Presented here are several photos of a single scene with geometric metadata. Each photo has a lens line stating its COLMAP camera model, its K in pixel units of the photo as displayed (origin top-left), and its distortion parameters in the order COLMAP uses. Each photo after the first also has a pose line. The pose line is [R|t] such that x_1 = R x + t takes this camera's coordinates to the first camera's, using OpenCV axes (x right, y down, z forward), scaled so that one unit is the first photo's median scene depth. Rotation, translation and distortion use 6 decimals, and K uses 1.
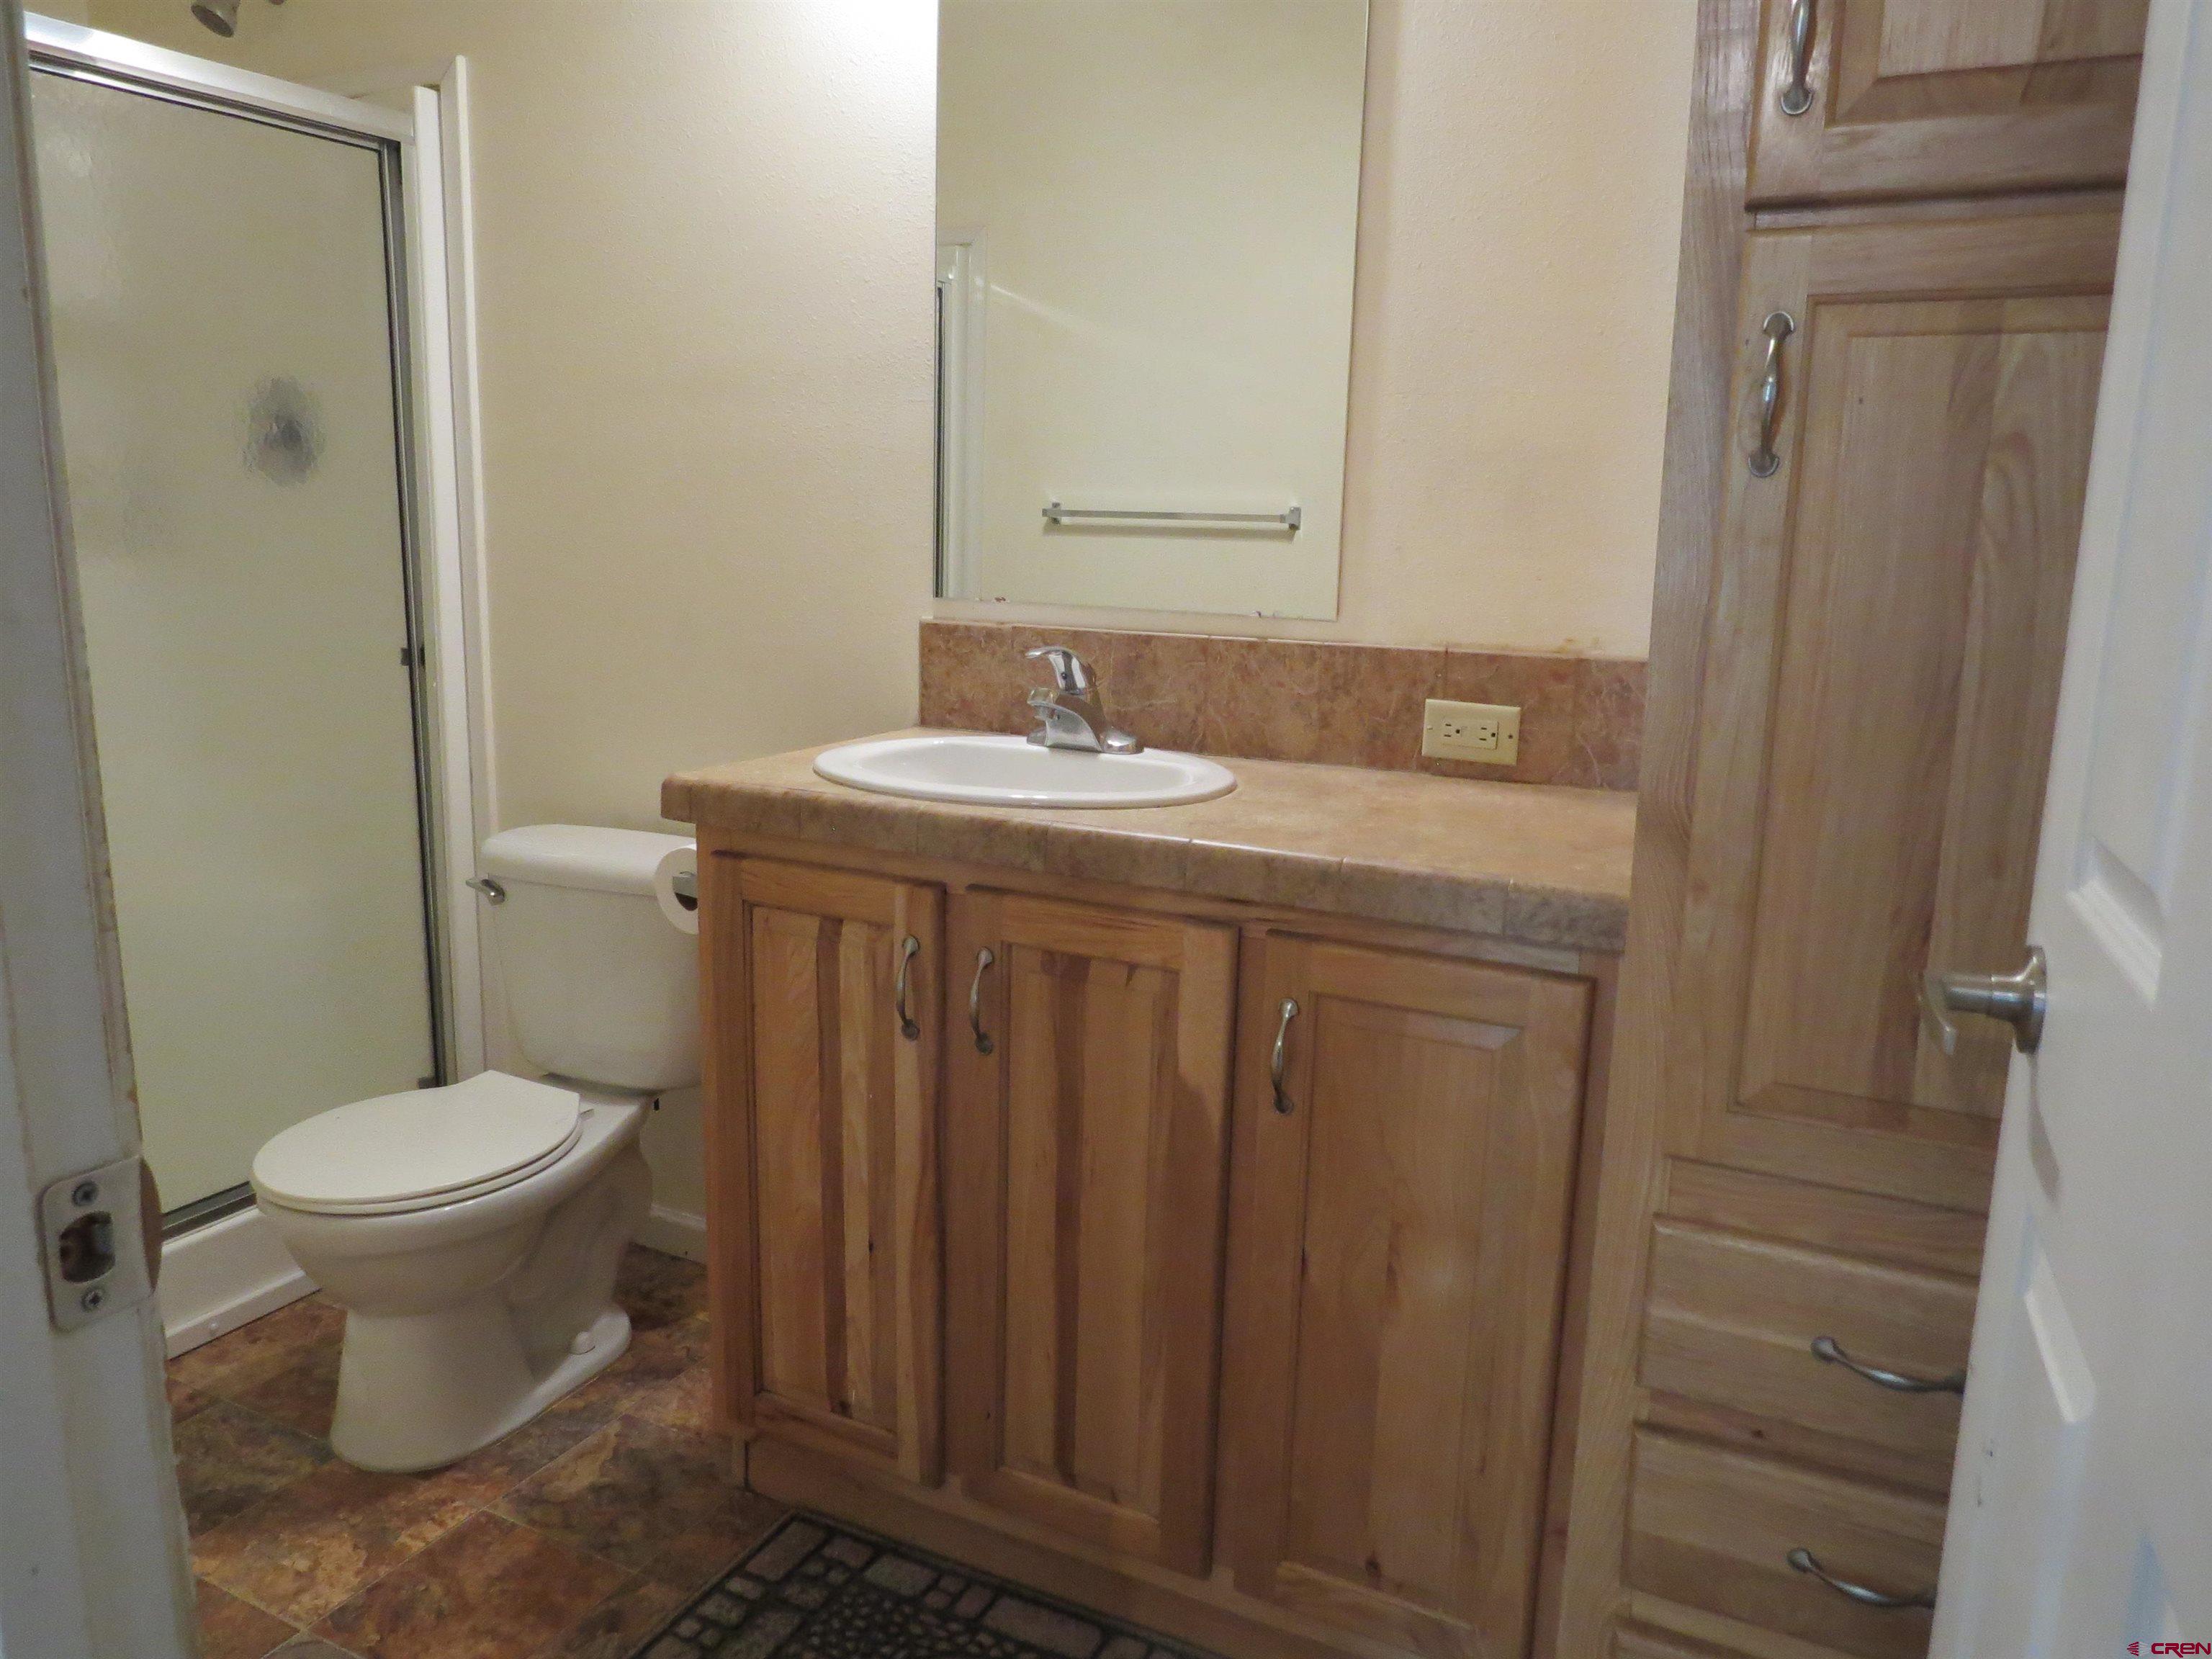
lens RADIAL K [[1564.9, 0, 1097.9], [0, 1564.9, 829.0], [0, 0, 1]] dist [-0.033670, 0.015441]
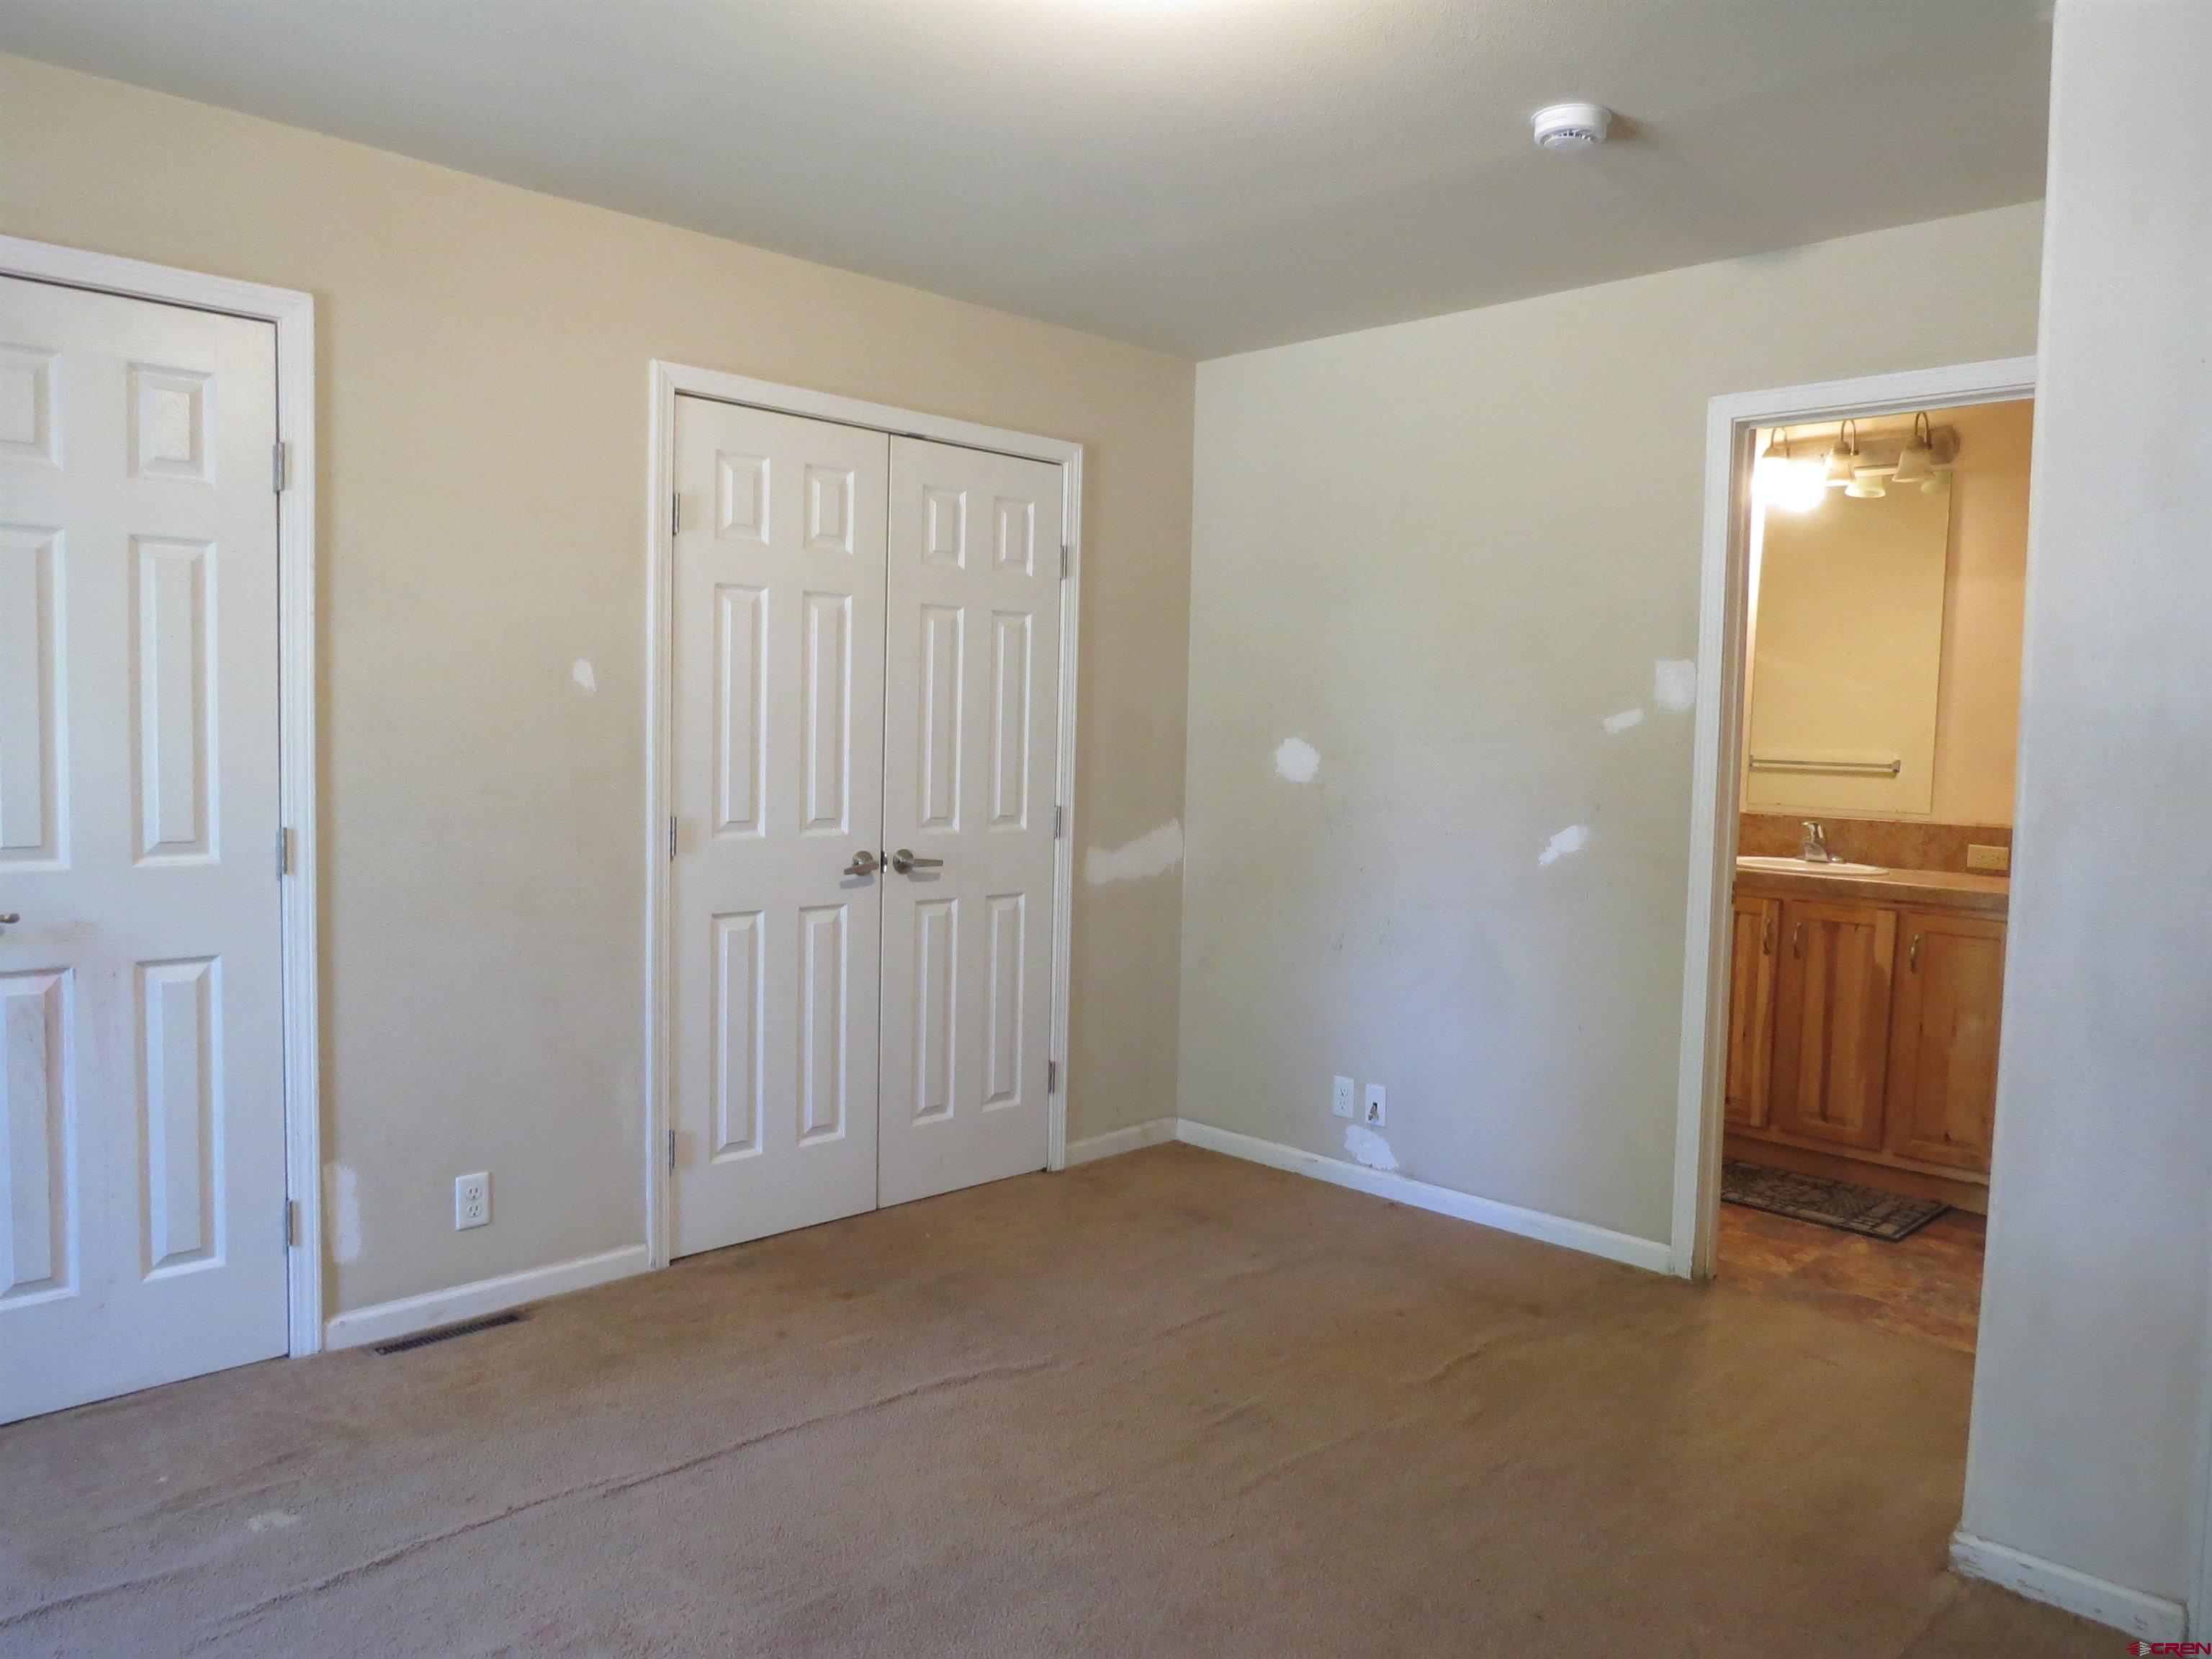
lens RADIAL K [[1564.9, 0, 1113.0], [0, 1564.9, 820.0], [0, 0, 1]] dist [-0.033670, 0.015441]
pose [[0.949759, 0.023605, -0.312091, -0.368673], [-0.067966, 0.988912, -0.132038, 0.343210], [0.305514, 0.146616, 0.940832, -2.038842]]
